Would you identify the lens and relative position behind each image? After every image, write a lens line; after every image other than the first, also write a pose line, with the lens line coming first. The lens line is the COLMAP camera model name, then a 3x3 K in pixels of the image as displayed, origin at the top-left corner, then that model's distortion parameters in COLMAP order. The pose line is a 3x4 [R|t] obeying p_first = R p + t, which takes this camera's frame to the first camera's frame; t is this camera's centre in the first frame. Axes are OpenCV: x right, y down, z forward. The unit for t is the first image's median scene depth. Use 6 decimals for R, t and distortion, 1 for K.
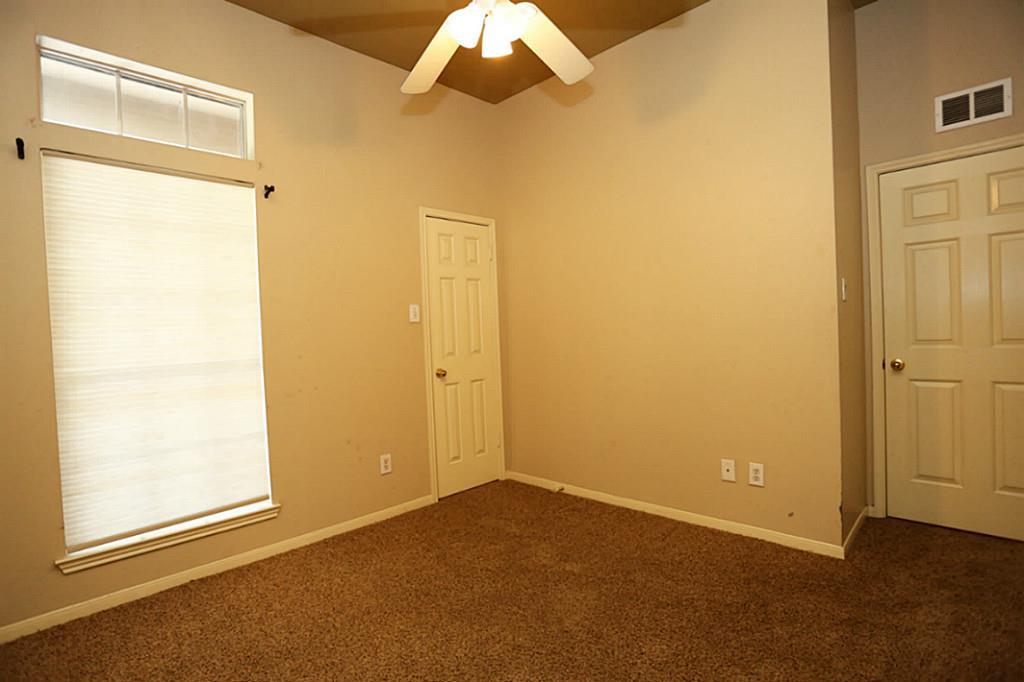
lens RADIAL K [[494.7, 0, 507.8], [0, 494.7, 339.0], [0, 0, 1]] dist [-0.037311, 0.008504]
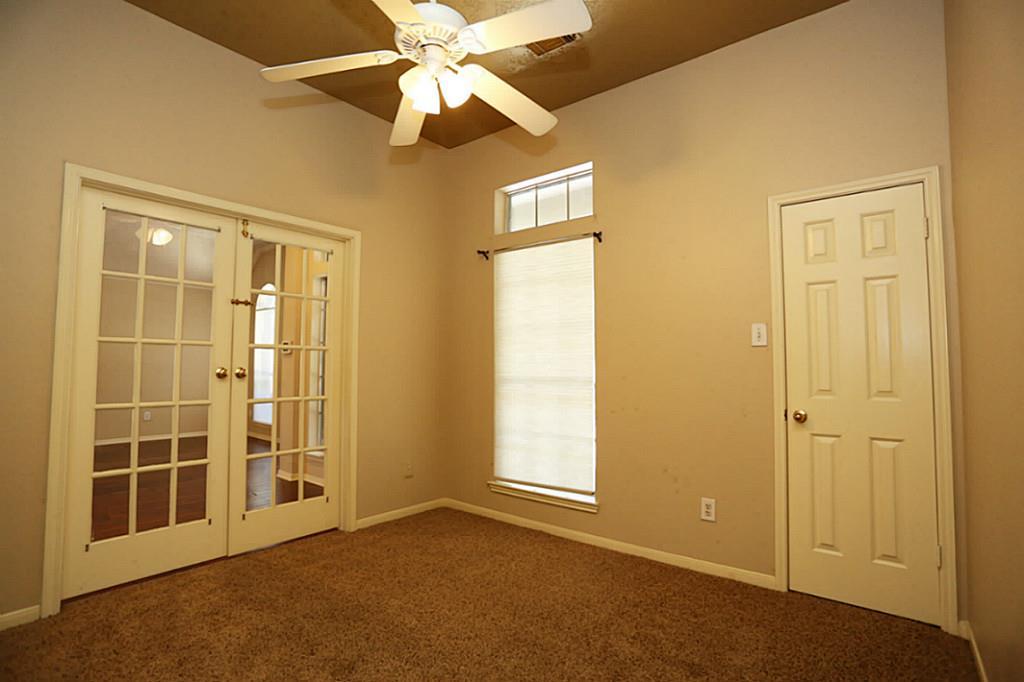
lens RADIAL K [[494.7, 0, 512.7], [0, 494.7, 338.2], [0, 0, 1]] dist [-0.037311, 0.008504]
pose [[0.124604, -0.009761, -0.992159, 0.667637], [-0.021429, 0.999692, -0.012527, -0.035007], [0.991975, 0.022822, 0.124356, 0.640349]]
